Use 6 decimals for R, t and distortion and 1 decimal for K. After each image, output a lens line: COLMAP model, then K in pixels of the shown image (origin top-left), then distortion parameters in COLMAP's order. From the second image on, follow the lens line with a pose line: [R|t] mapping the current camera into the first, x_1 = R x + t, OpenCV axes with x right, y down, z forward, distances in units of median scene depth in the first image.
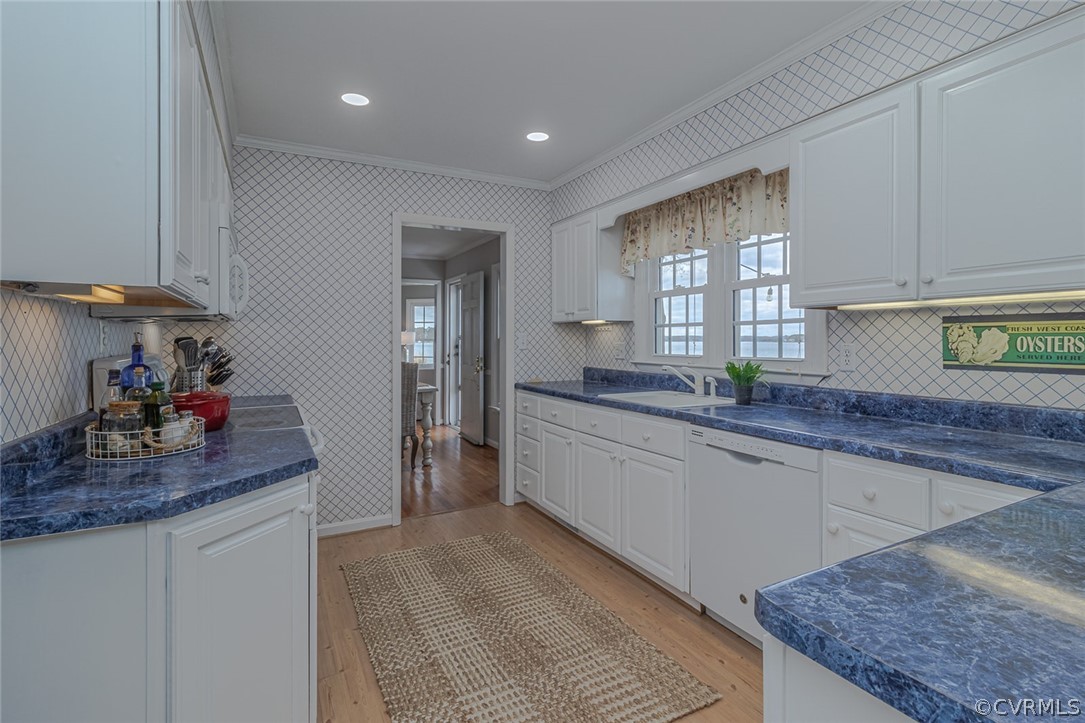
lens RADIAL K [[506.1, 0, 545.6], [0, 506.1, 358.7], [0, 0, 1]] dist [0.001924, 0.000873]
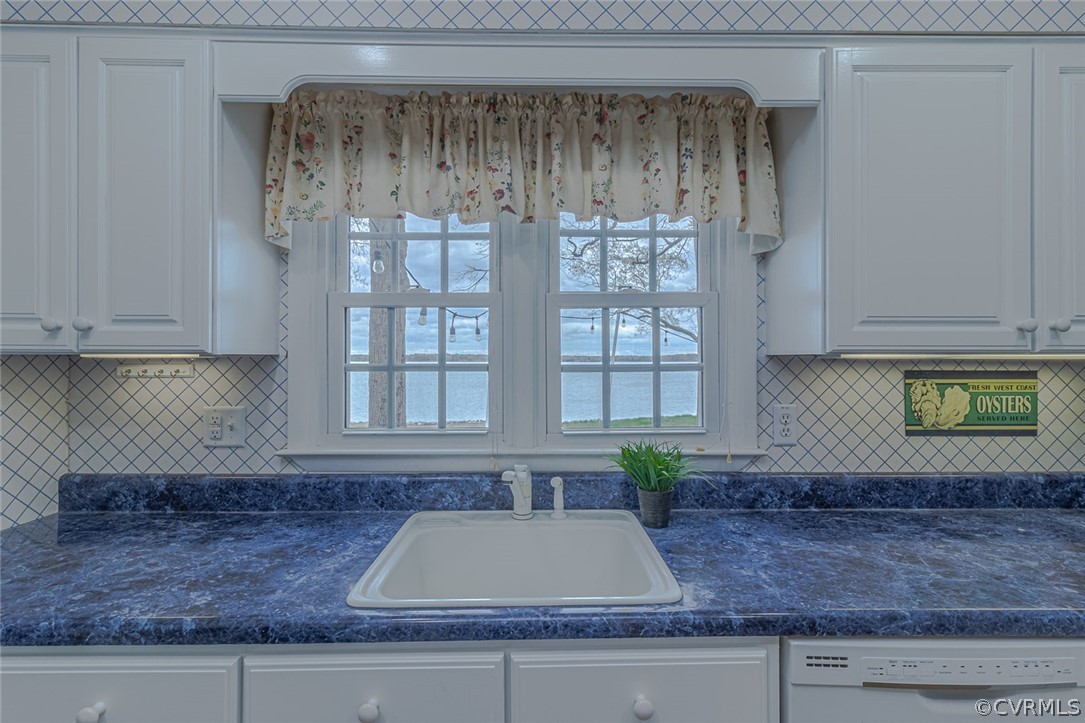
lens RADIAL K [[506.1, 0, 545.6], [0, 506.1, 358.7], [0, 0, 1]] dist [0.001924, 0.000873]
pose [[0.461833, 0.001411, 0.886966, -0.182167], [0.032661, 0.999293, -0.018595, -0.104849], [-0.886365, 0.037557, 0.461461, 1.130645]]
